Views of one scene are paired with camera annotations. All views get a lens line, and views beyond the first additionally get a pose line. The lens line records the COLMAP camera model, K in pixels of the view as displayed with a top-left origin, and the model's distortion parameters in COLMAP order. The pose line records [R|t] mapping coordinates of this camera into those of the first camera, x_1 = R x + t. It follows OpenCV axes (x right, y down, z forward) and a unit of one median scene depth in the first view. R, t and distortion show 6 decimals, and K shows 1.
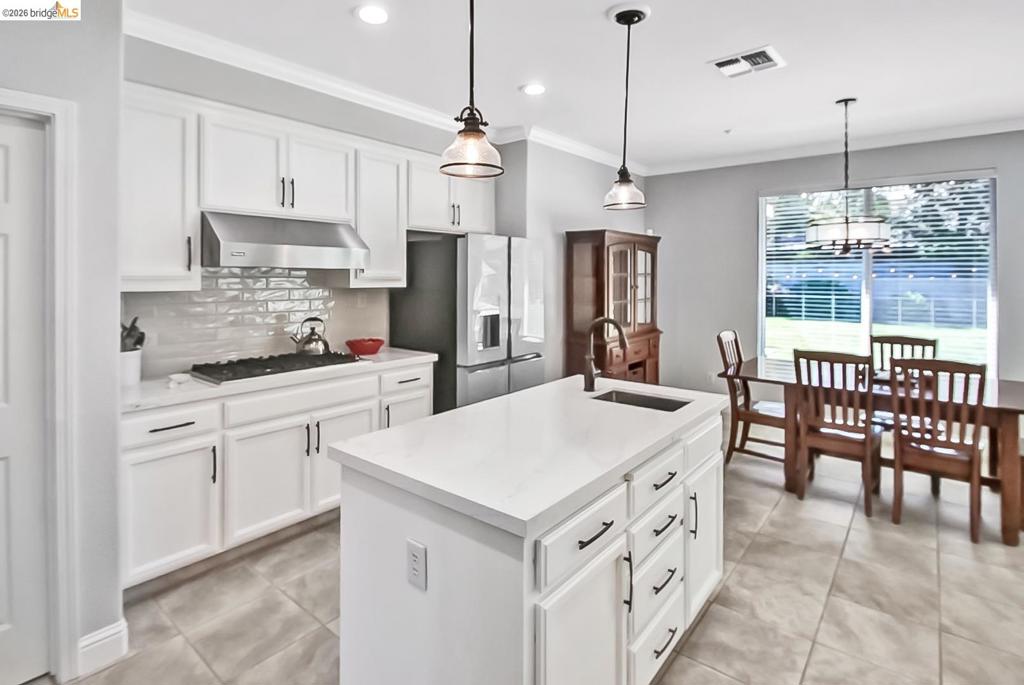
lens RADIAL K [[511.2, 0, 509.5], [0, 511.2, 275.5], [0, 0, 1]] dist [-0.000904, -0.008345]
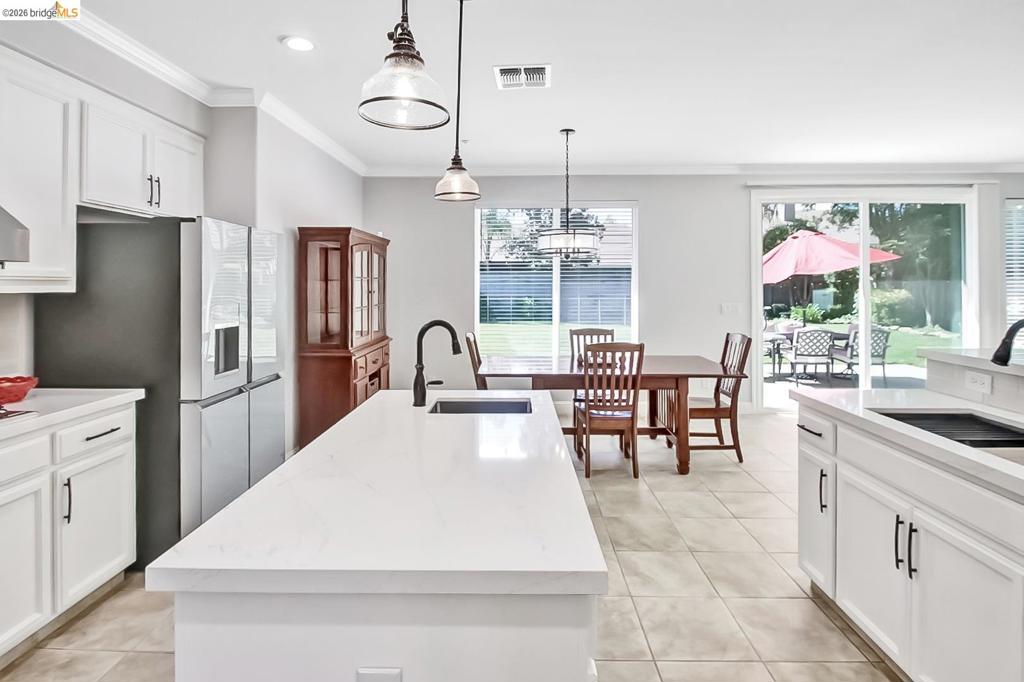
lens RADIAL K [[509.8, 0, 511.3], [0, 509.8, 284.4], [0, 0, 1]] dist [0.004407, -0.011828]
pose [[0.784463, -0.000289, 0.620175, -0.188158], [0.002335, 0.999994, -0.002488, 0.017023], [-0.620171, 0.003399, 0.784460, 0.163134]]
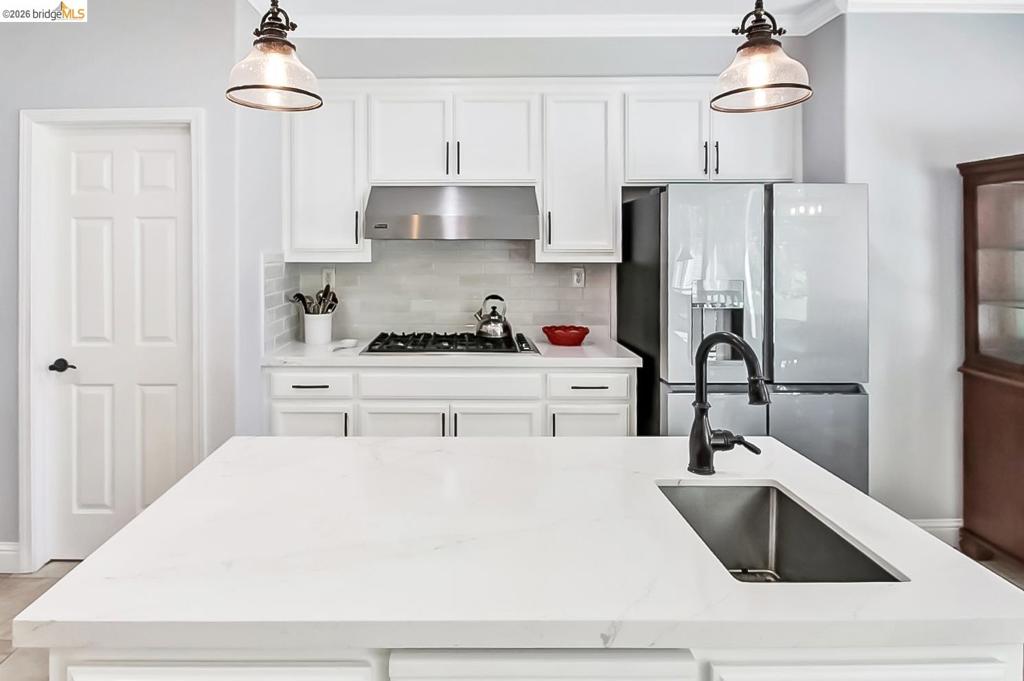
lens RADIAL K [[557.6, 0, 461.6], [0, 557.6, 247.5], [0, 0, 1]] dist [-0.003492, -0.000352]
pose [[0.637949, -0.000916, -0.770078, 0.313105], [0.001532, 0.999999, 0.000079, -0.000208], [0.770077, -0.001230, 0.637949, 0.330914]]
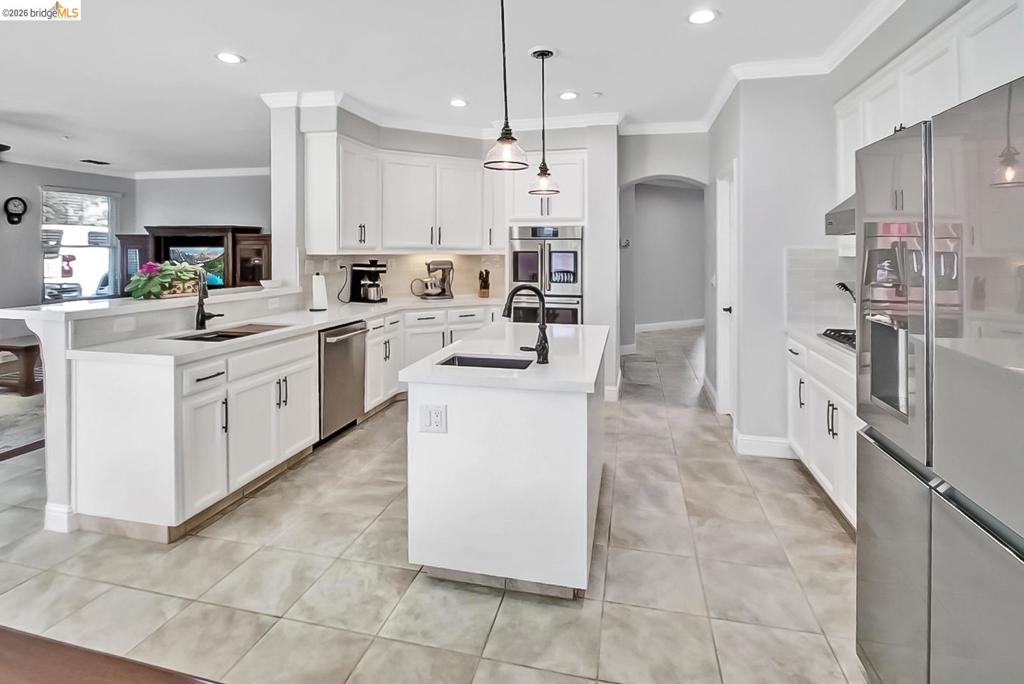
lens RADIAL K [[520.6, 0, 502.1], [0, 520.6, 251.2], [0, 0, 1]] dist [0.003283, -0.000504]
pose [[-0.904603, -0.002650, -0.426247, 0.460673], [-0.001351, 0.999993, -0.003350, 0.018784], [0.426253, -0.002455, -0.904601, 1.334981]]
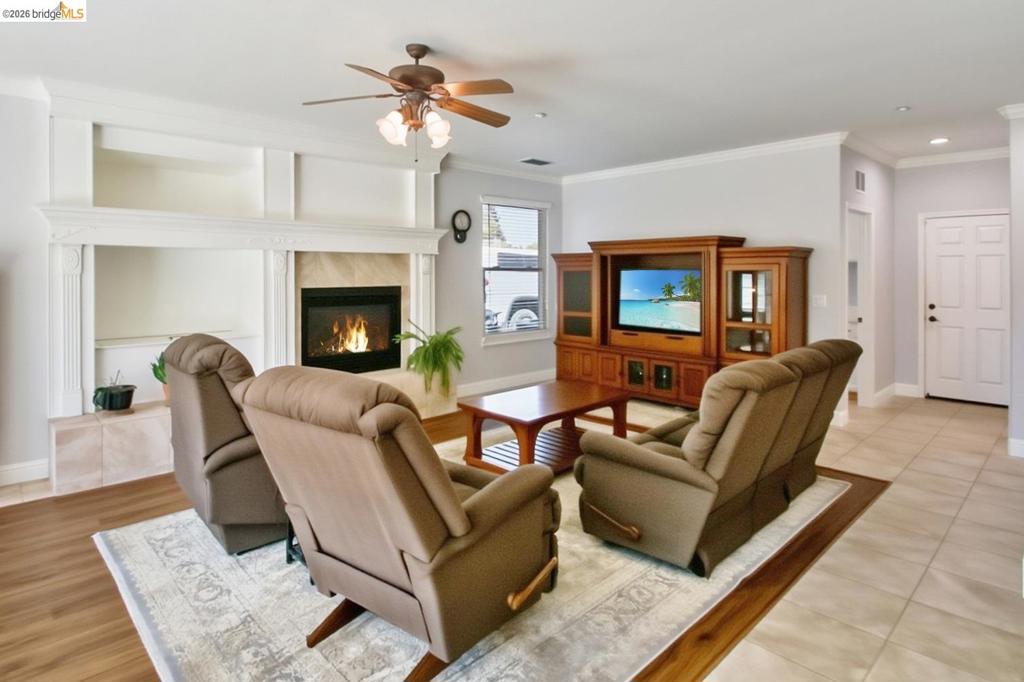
lens RADIAL K [[562.6, 0, 487.0], [0, 562.6, 279.7], [0, 0, 1]] dist [0.000213, 0.000733]
pose [[-0.990151, -0.002259, 0.139987, 0.981069], [-0.001284, 0.999974, 0.007055, 0.015533], [-0.140000, 0.006805, -0.990128, 0.478684]]
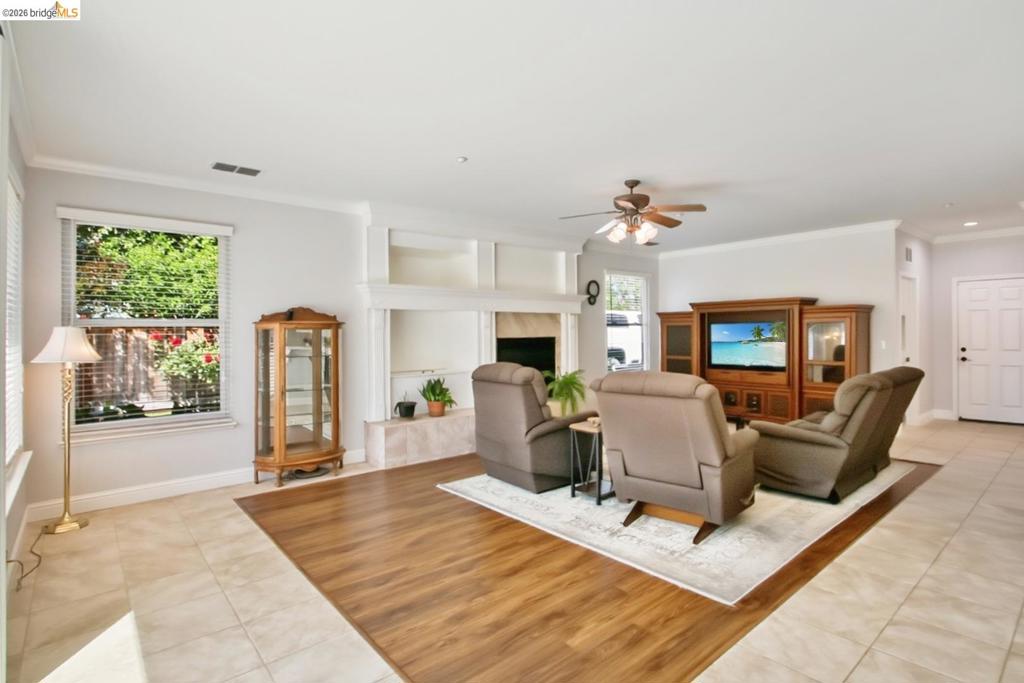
lens RADIAL K [[508.5, 0, 488.3], [0, 508.5, 339.6], [0, 0, 1]] dist [0.003474, -0.000893]
pose [[-0.980037, 0.006174, 0.198721, 1.336481], [0.007864, 0.999939, 0.007717, 0.040157], [-0.198662, 0.009126, -0.980026, 0.961704]]
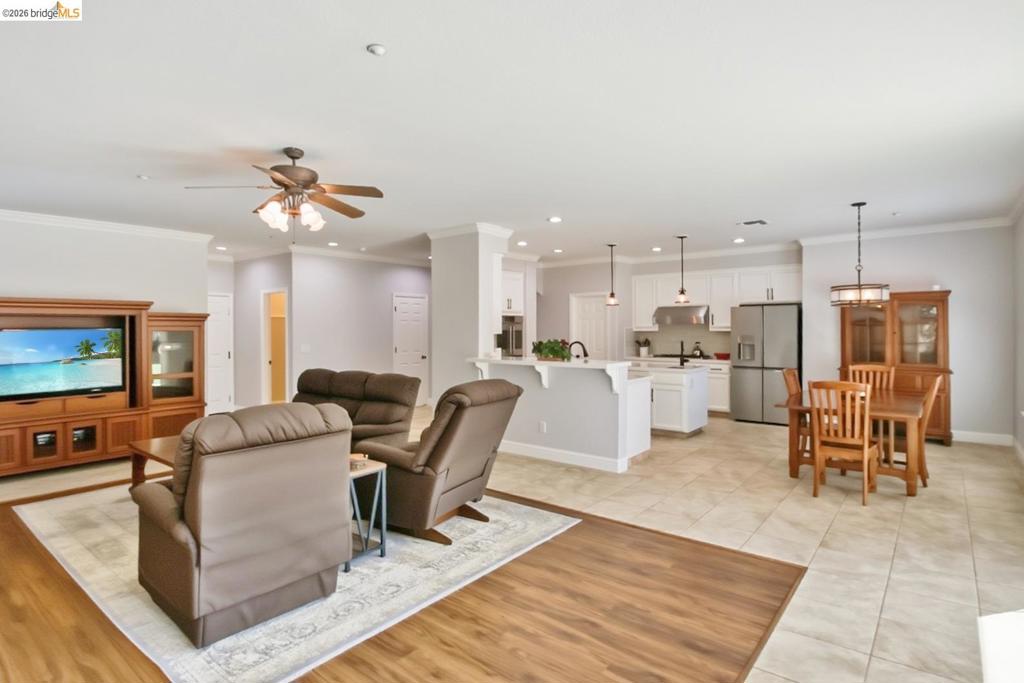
lens RADIAL K [[539.1, 0, 512.0], [0, 539.1, 341.5], [0, 0, 1]] dist [0.001219, -0.000110]
pose [[0.013252, 0.025038, -0.999599, 2.350992], [0.008936, 0.999644, 0.025158, 0.001154], [0.999872, -0.009266, 0.013024, -0.009838]]
